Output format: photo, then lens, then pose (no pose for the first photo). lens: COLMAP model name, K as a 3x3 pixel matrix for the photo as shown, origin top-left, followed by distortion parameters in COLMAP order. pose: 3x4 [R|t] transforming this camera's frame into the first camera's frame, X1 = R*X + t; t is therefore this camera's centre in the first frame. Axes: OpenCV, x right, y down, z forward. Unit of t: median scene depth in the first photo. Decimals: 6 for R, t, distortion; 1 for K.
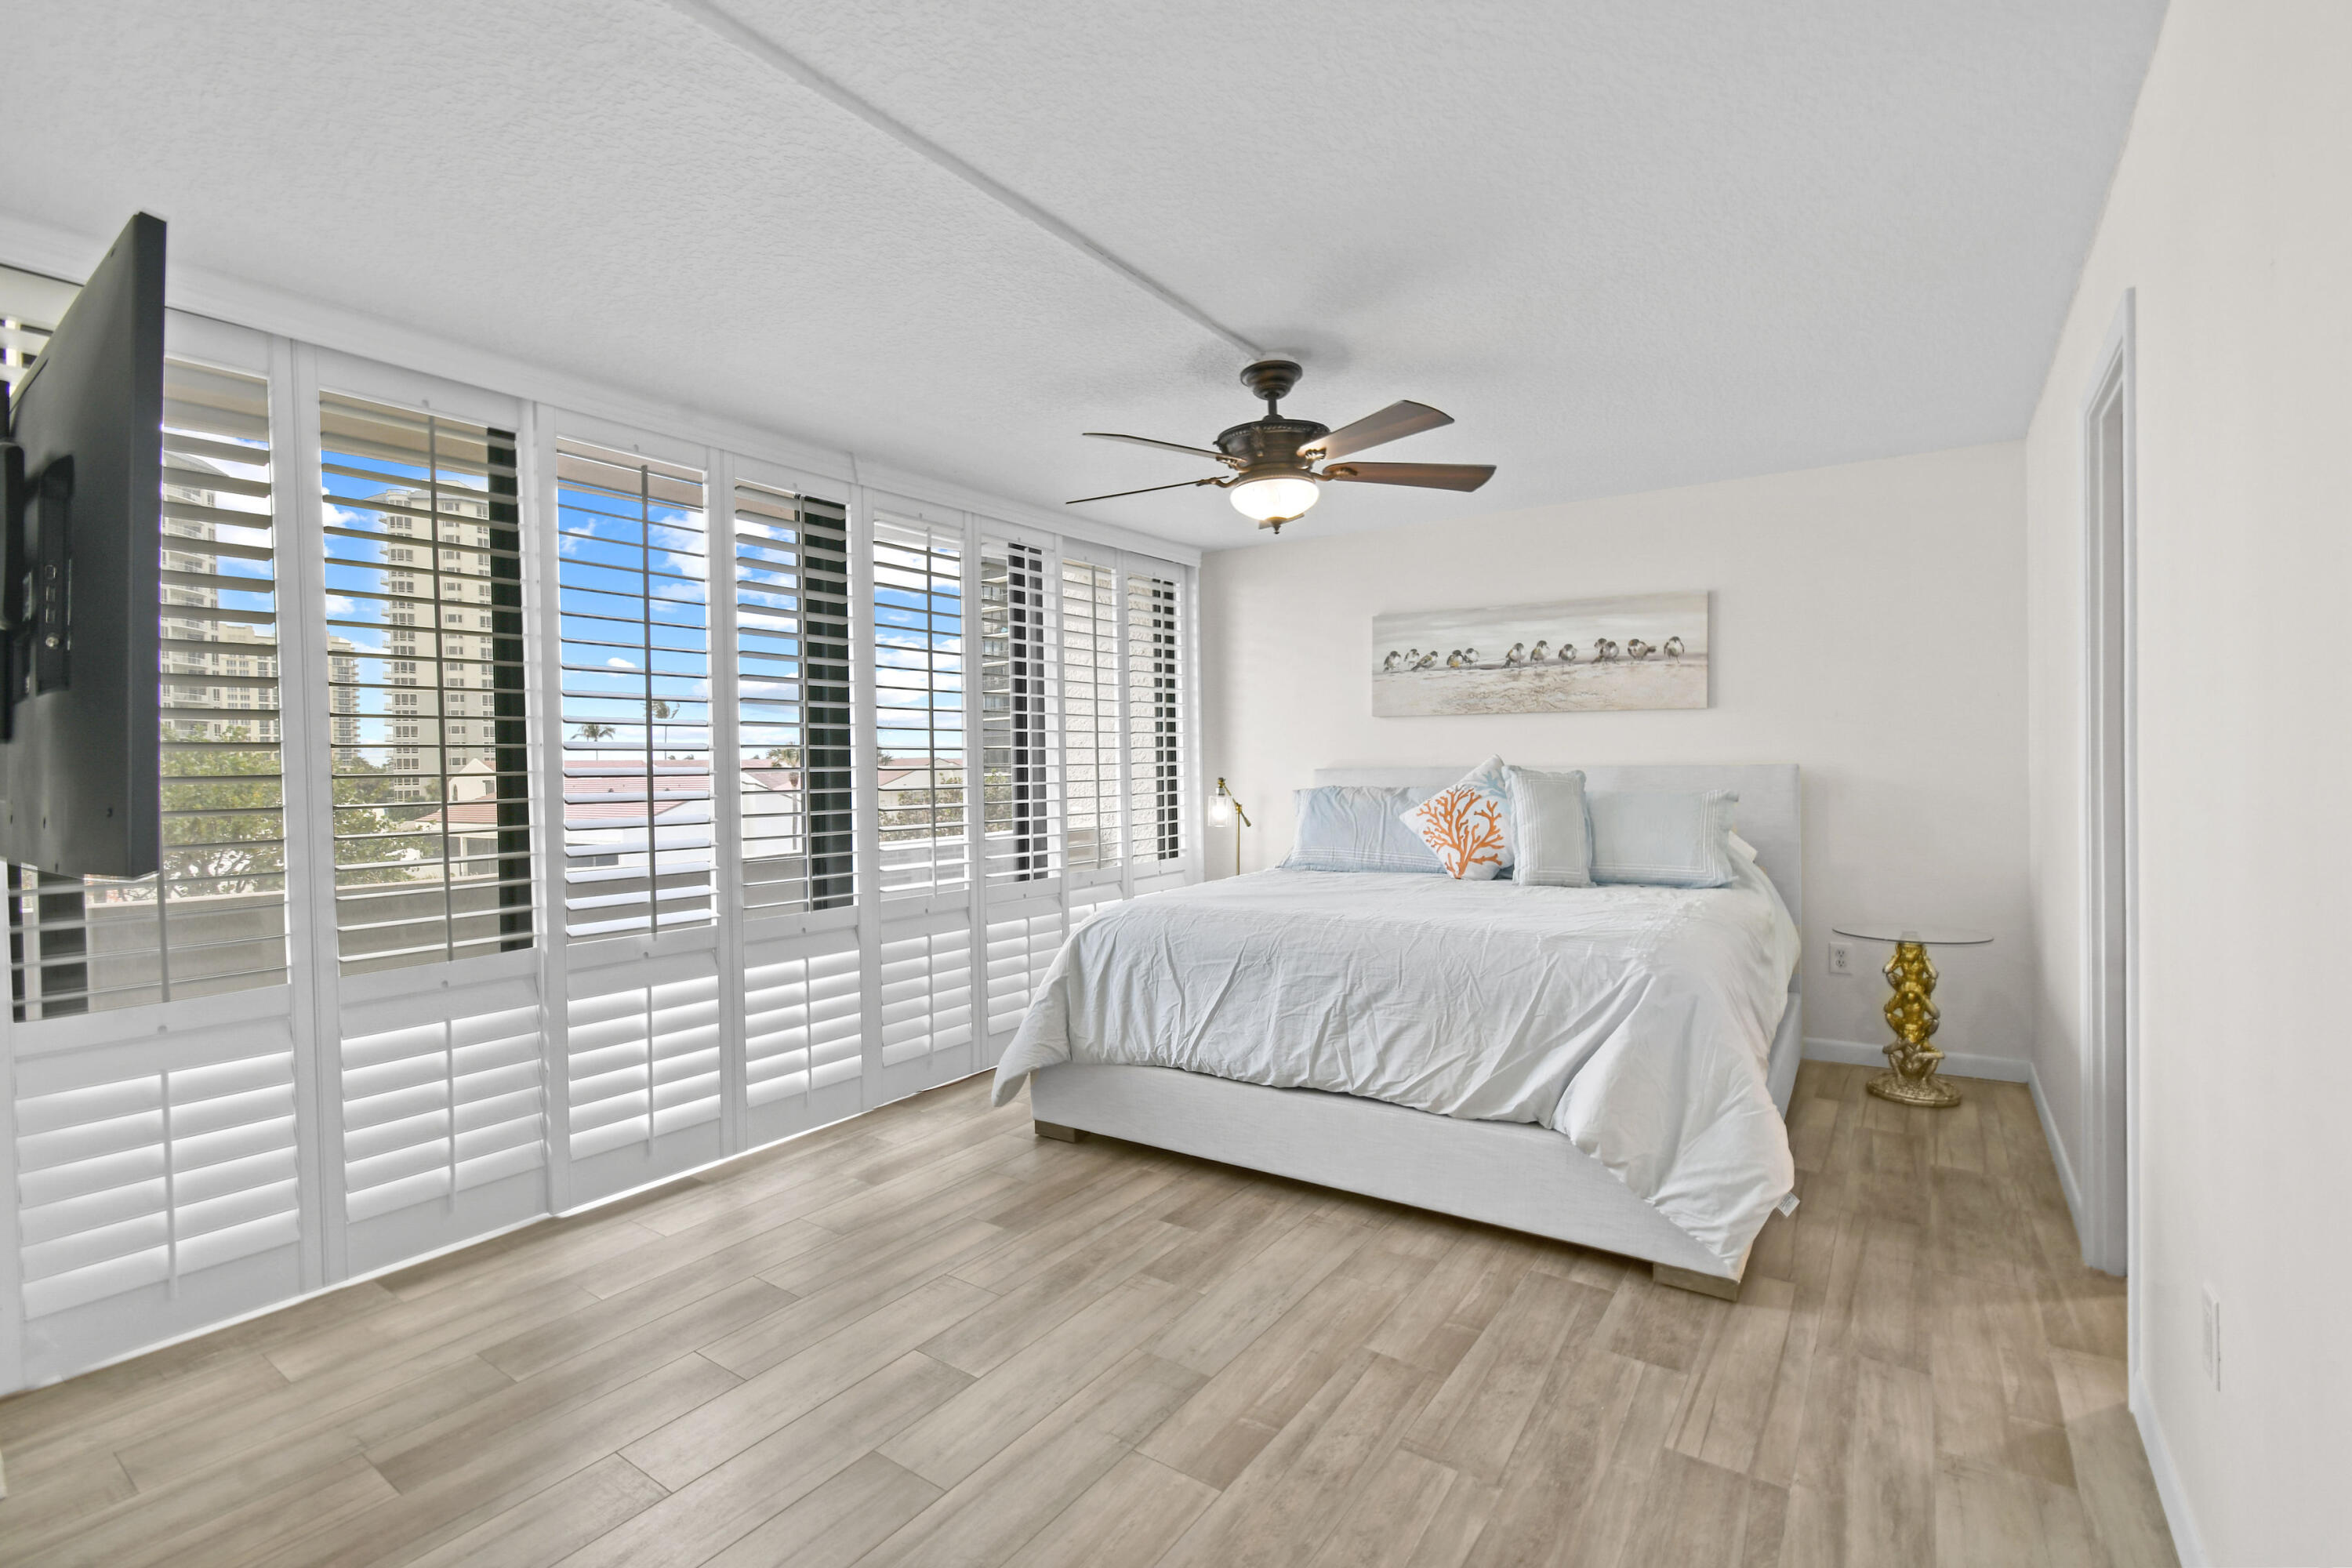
lens RADIAL K [[1055.5, 0, 1143.3], [0, 1055.5, 776.3], [0, 0, 1]] dist [-0.003575, 0.004044]
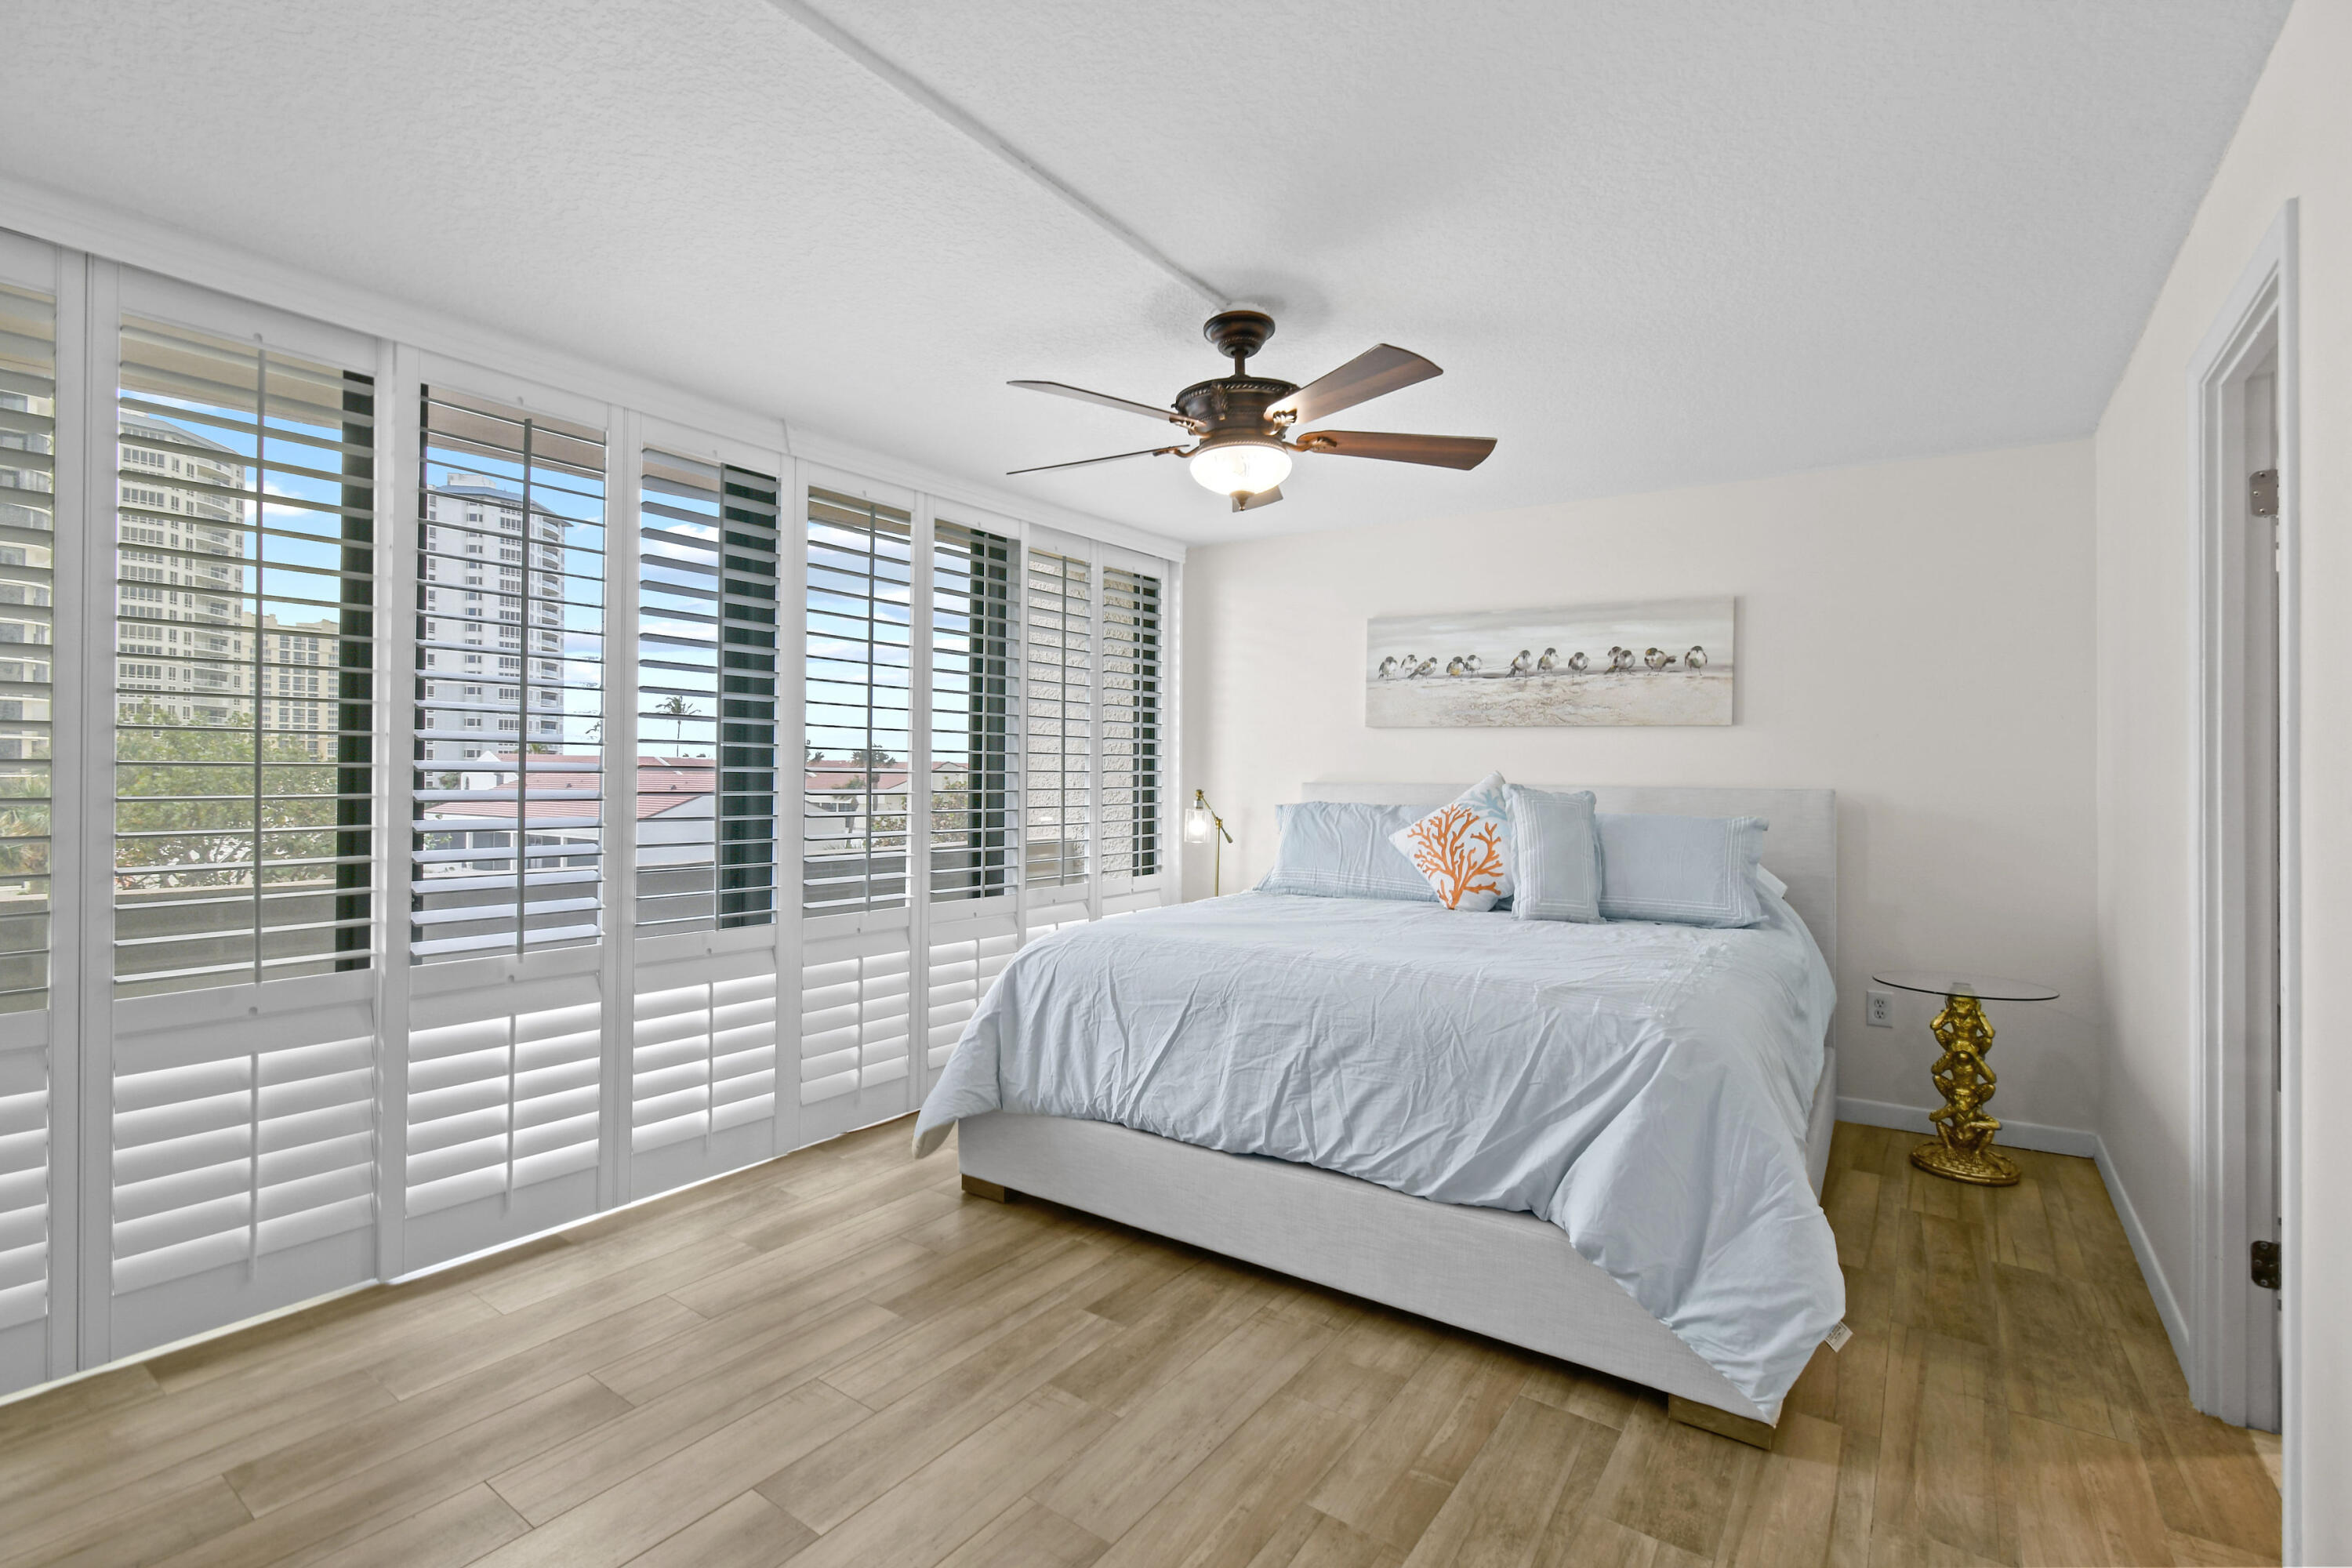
lens RADIAL K [[1054.4, 0, 1148.2], [0, 1054.4, 761.7], [0, 0, 1]] dist [0.001613, -0.000087]
pose [[0.999701, 0.023427, -0.007053, 0.057192], [-0.023578, 0.999476, -0.022183, -0.002303], [0.006529, 0.022343, 0.999729, 0.129725]]
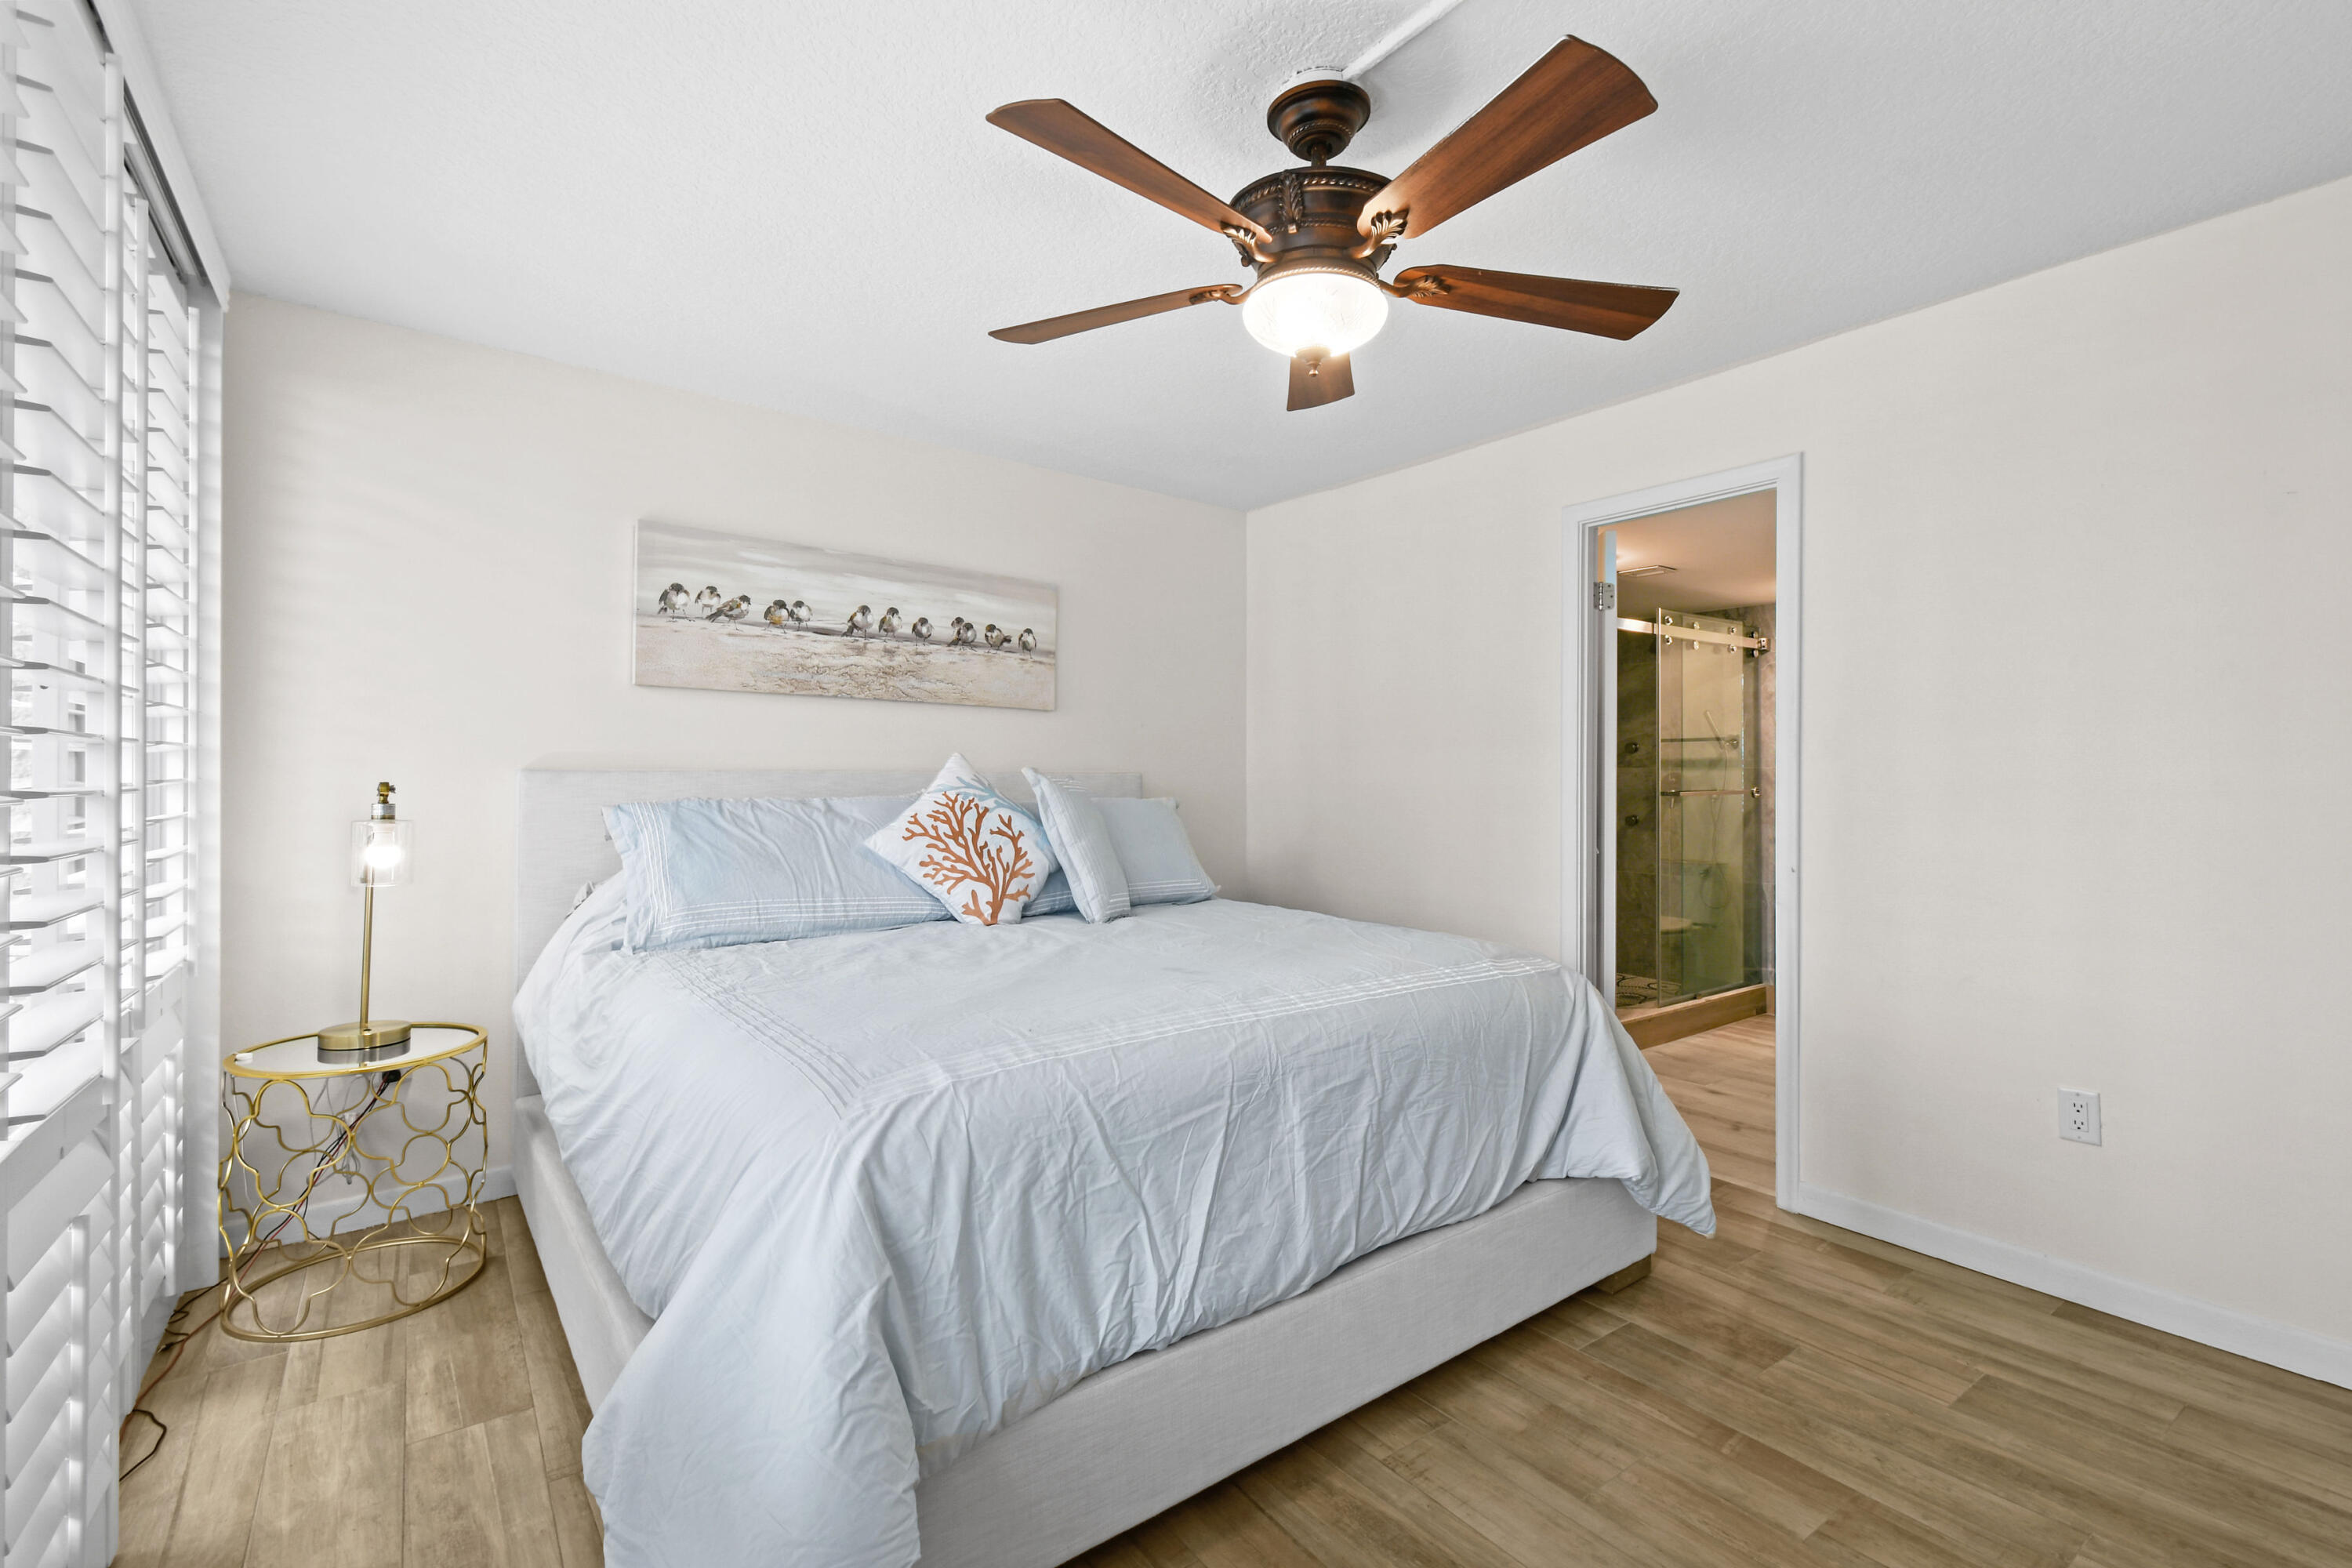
lens RADIAL K [[1073.2, 0, 1211.4], [0, 1073.2, 774.1], [0, 0, 1]] dist [0.005242, -0.000123]
pose [[0.288253, 0.016369, 0.957414, -0.459121], [0.002164, 0.999840, -0.017746, 0.011122], [-0.957552, 0.007187, 0.288172, 0.836650]]
